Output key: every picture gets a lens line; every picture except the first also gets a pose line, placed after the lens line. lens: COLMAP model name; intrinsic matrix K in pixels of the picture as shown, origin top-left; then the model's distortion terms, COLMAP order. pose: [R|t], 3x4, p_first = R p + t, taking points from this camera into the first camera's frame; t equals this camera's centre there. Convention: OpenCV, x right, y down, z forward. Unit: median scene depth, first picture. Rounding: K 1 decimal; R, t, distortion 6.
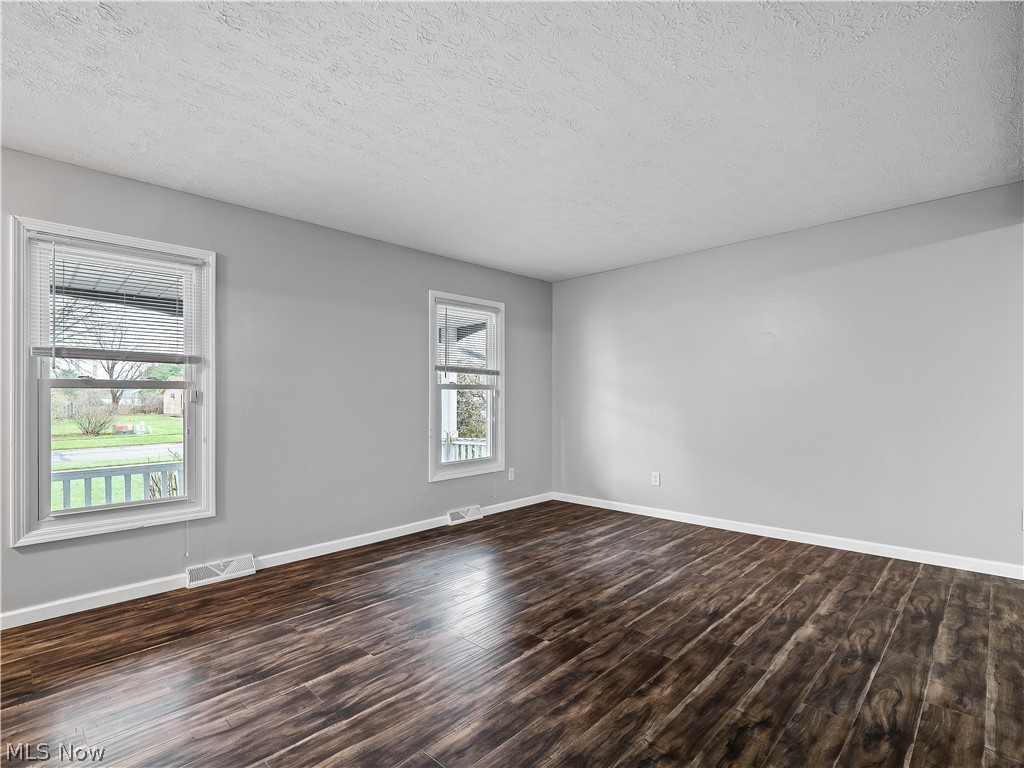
lens RADIAL K [[502.6, 0, 512.0], [0, 502.6, 384.0], [0, 0, 1]] dist [0.005362, 0.000275]
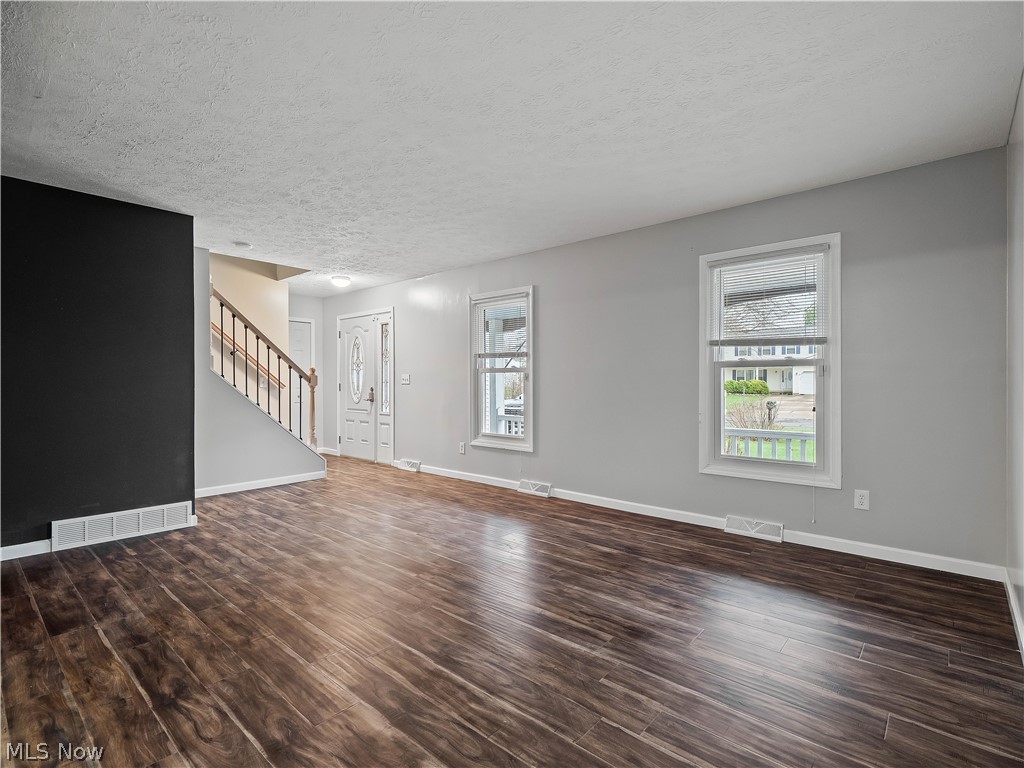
lens RADIAL K [[486.2, 0, 514.5], [0, 486.2, 372.9], [0, 0, 1]] dist [-0.000092, -0.000229]
pose [[0.059615, -0.006436, -0.998201, 0.952868], [0.029112, 0.999565, -0.004706, 0.018344], [0.997797, -0.028779, 0.059777, 0.880452]]
